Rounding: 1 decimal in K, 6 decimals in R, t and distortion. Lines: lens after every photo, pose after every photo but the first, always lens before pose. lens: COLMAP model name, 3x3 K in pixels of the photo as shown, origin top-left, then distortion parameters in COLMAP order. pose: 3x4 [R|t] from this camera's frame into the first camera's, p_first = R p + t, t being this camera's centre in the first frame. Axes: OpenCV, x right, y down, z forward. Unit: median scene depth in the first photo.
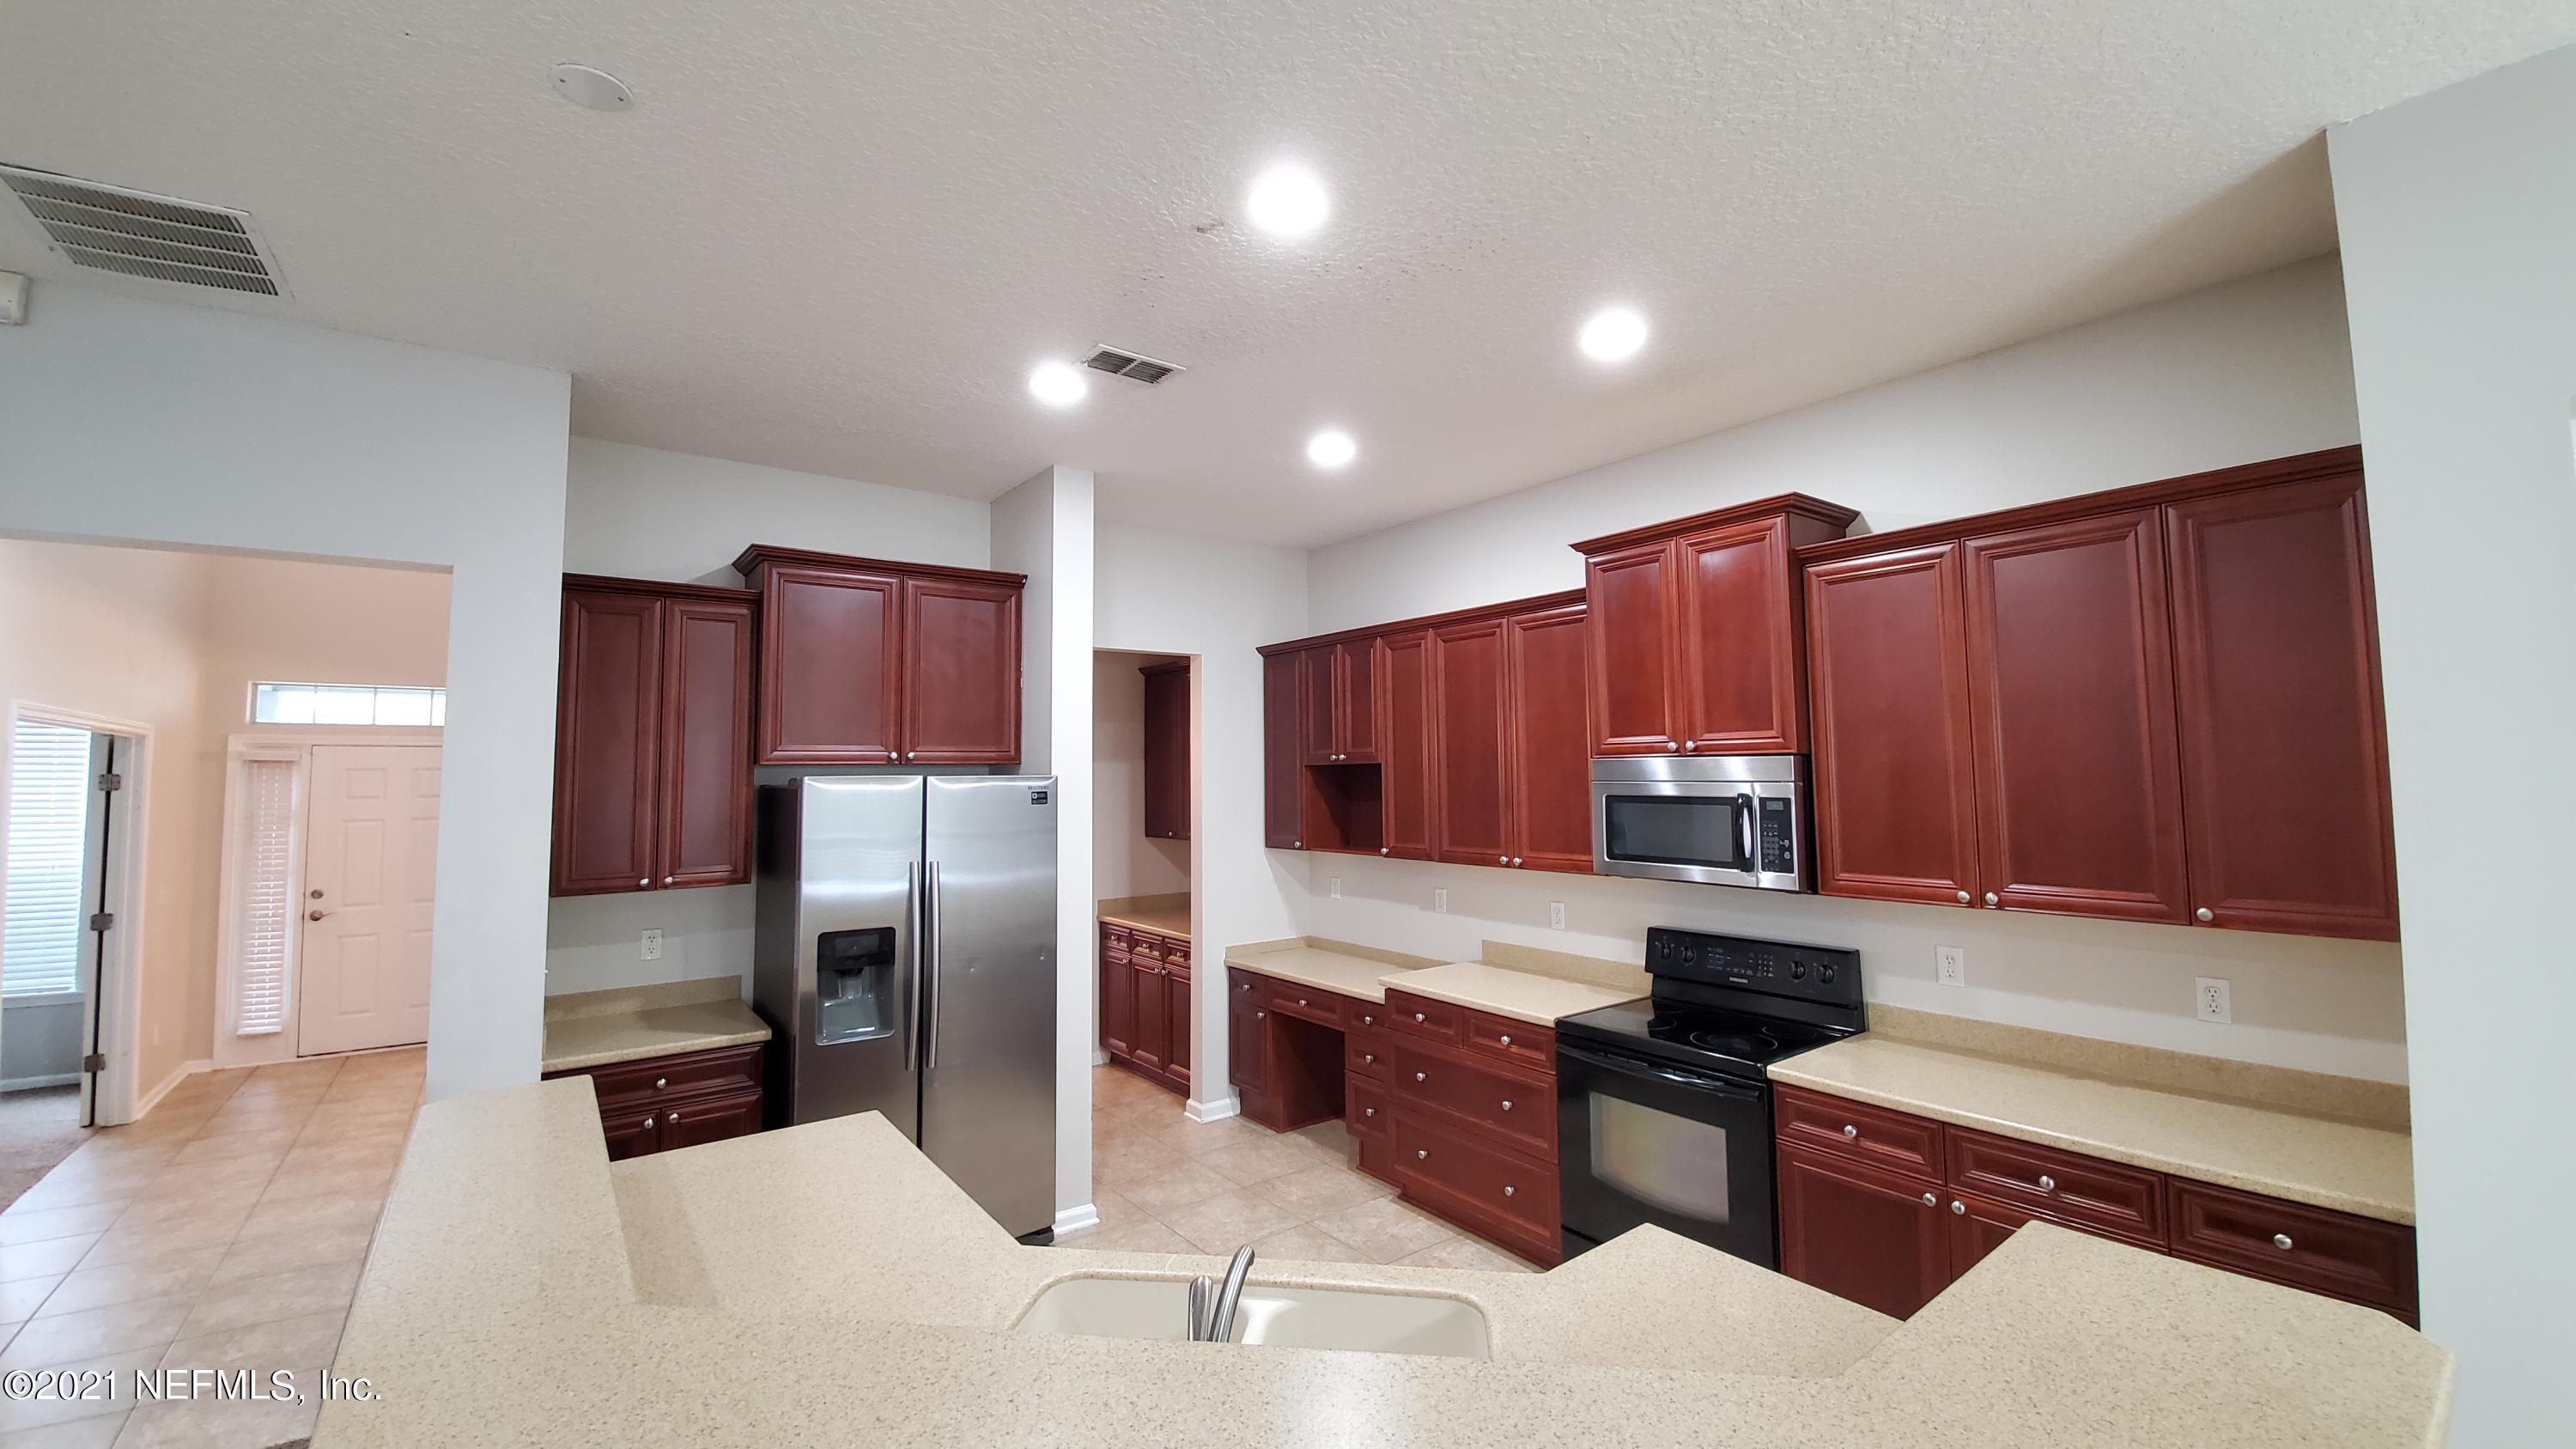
lens RADIAL K [[1035.2, 0, 1286.7], [0, 1035.2, 701.5], [0, 0, 1]] dist [0.000325, -0.011124]
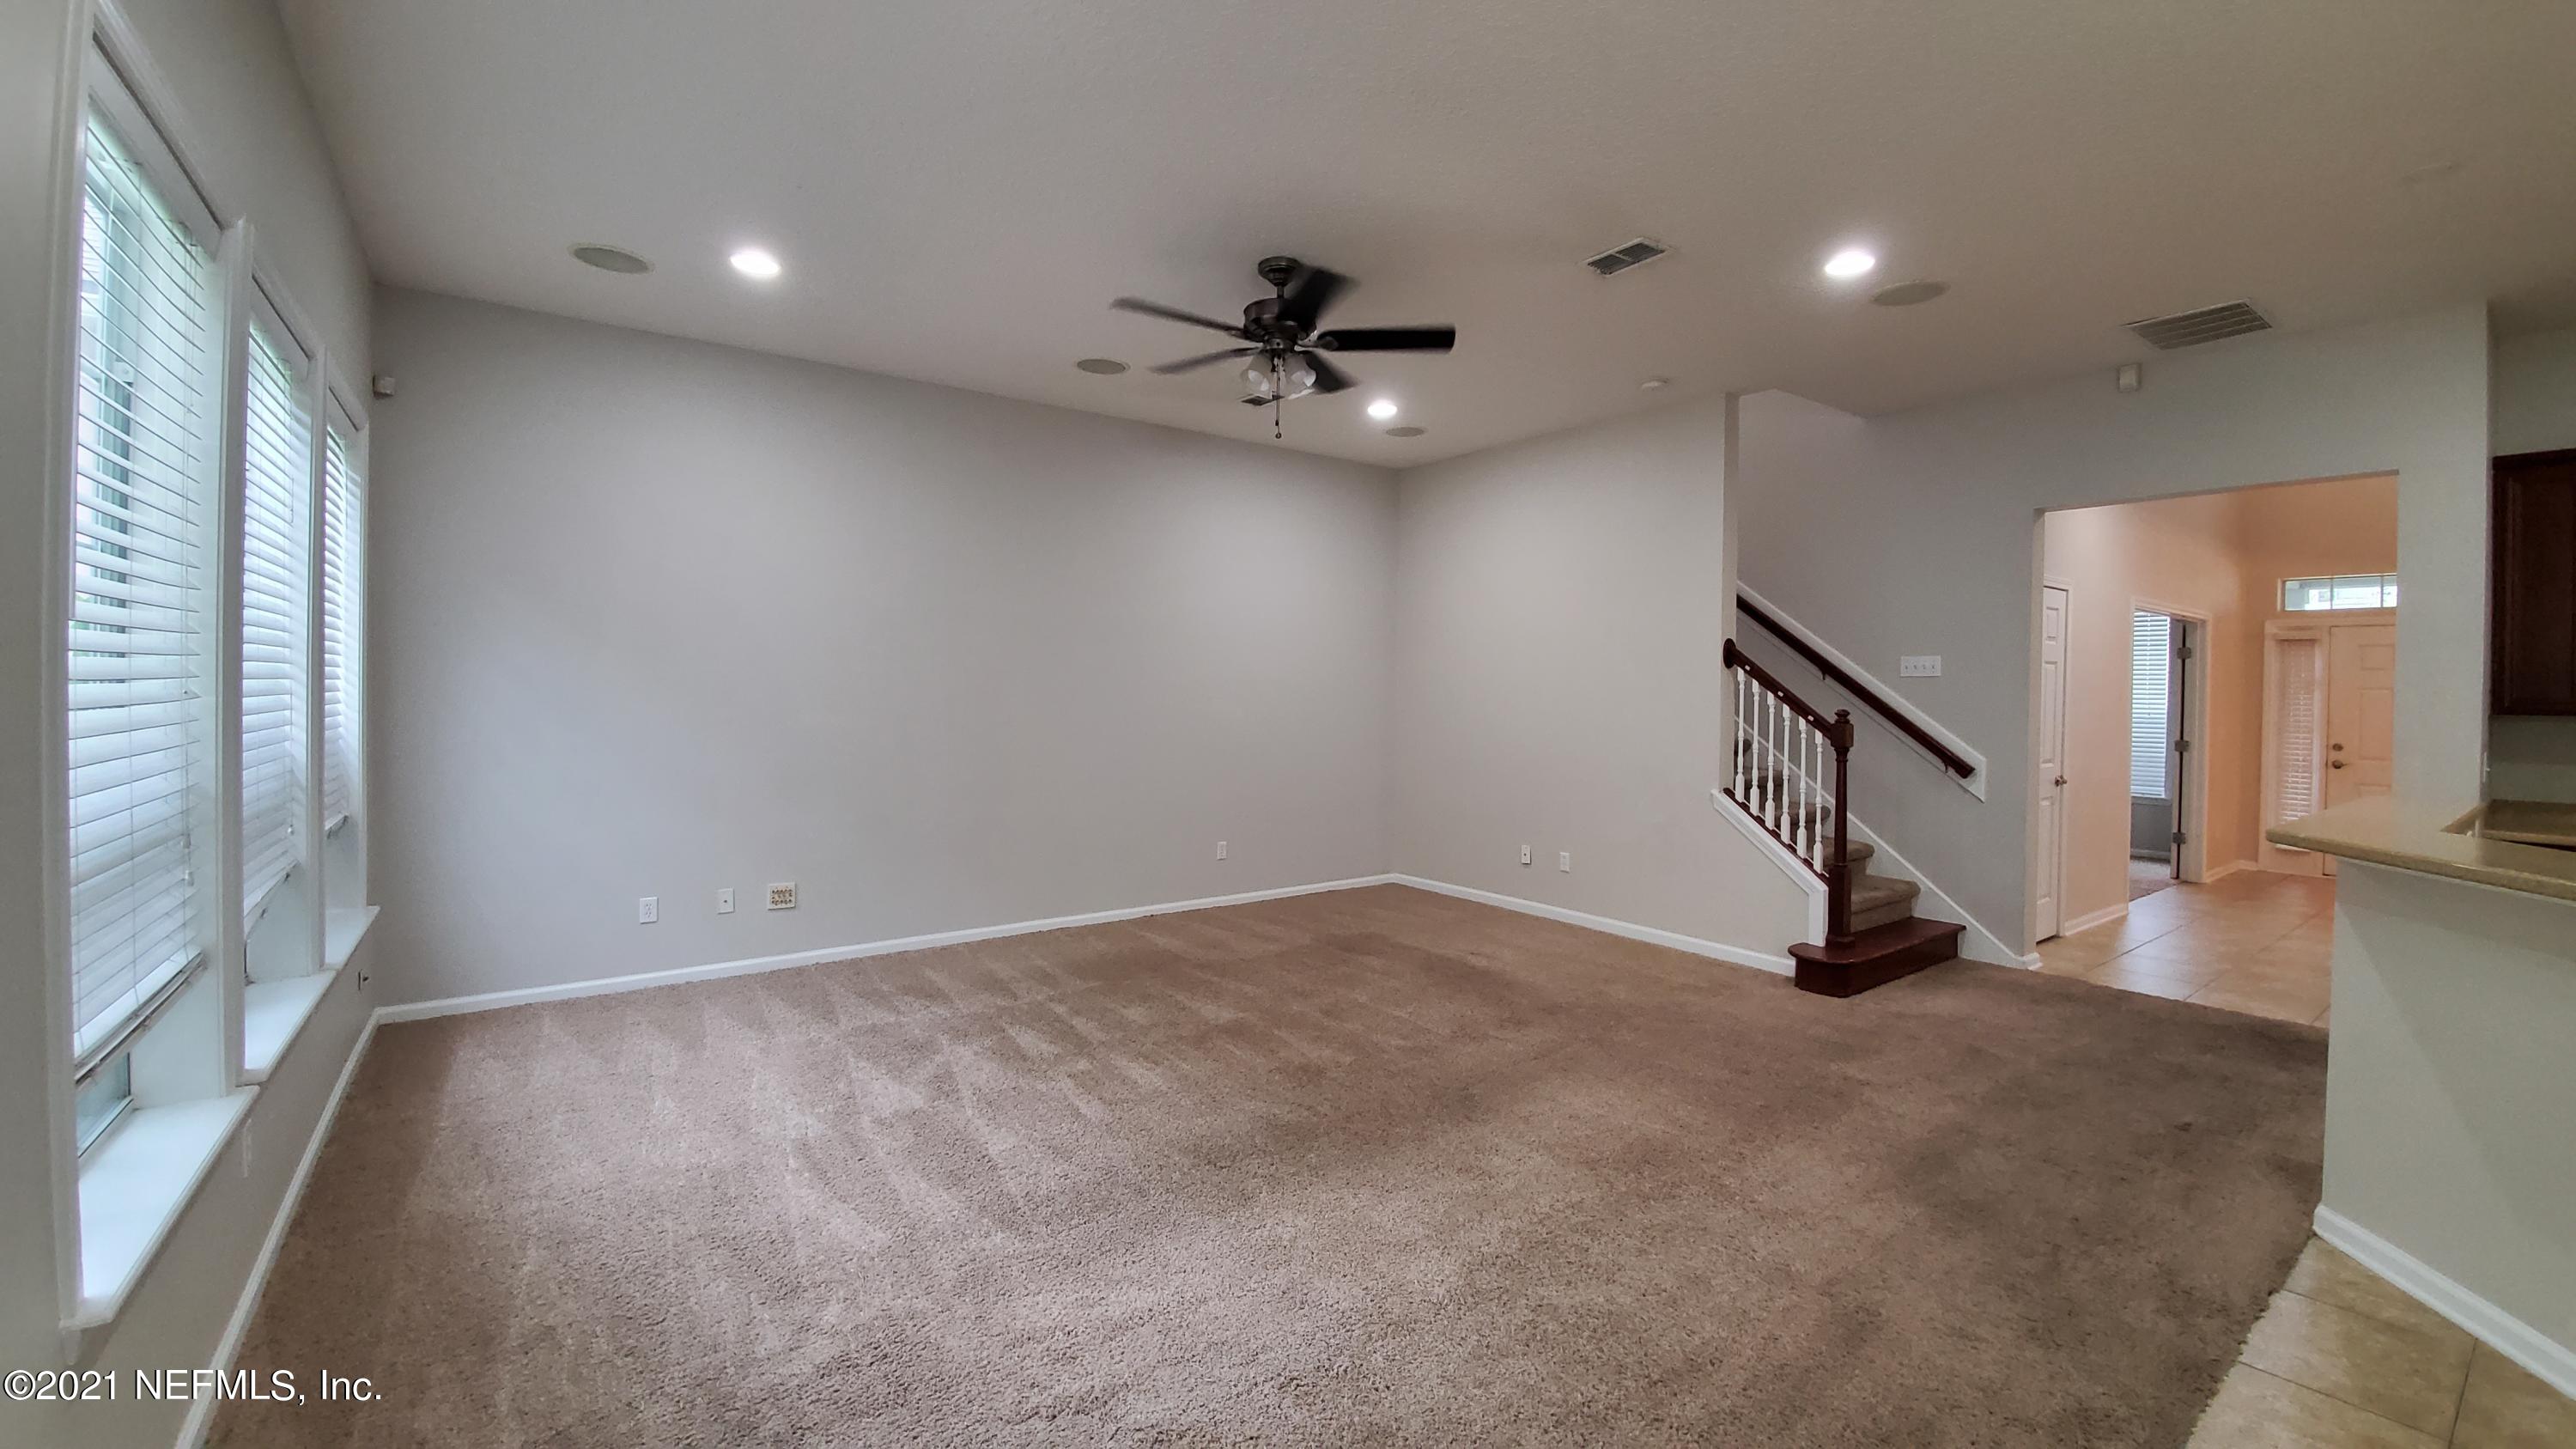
lens RADIAL K [[1035.2, 0, 1286.7], [0, 1035.2, 701.5], [0, 0, 1]] dist [0.000325, -0.011124]
pose [[0.001641, 0.026602, -0.999645, 0.339836], [0.059440, 0.997876, 0.026653, 0.033758], [0.998231, -0.059462, 0.000057, -0.312699]]
